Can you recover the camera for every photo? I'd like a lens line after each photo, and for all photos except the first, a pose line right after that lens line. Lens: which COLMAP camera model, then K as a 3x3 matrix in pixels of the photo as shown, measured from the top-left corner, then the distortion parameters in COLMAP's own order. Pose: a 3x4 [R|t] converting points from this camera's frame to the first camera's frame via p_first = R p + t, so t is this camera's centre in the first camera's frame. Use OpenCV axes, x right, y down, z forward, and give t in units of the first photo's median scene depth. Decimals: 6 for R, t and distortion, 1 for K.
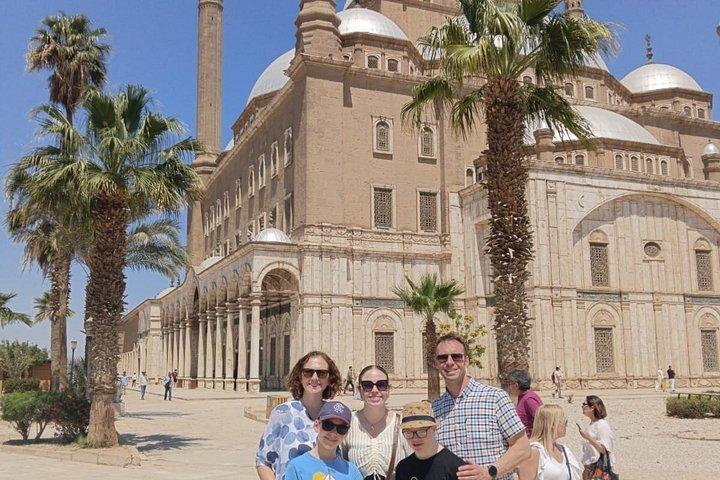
lens RADIAL K [[620.2, 0, 355.5], [0, 620.2, 259.9], [0, 0, 1]] dist [-0.011988, -0.006948]
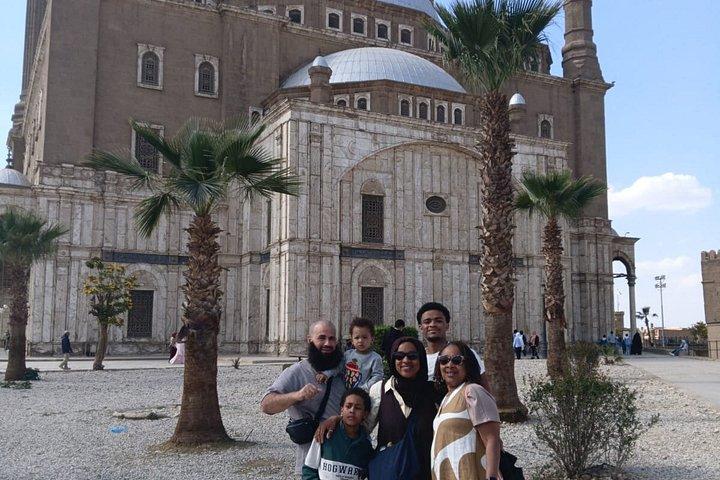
lens RADIAL K [[625.1, 0, 342.6], [0, 625.1, 239.6], [0, 0, 1]] dist [0.101341, -0.242091]
pose [[0.994492, 0.019699, 0.102948, 0.257746], [-0.022550, 0.999392, 0.026604, 0.015321], [-0.102361, -0.028779, 0.994331, 0.082561]]
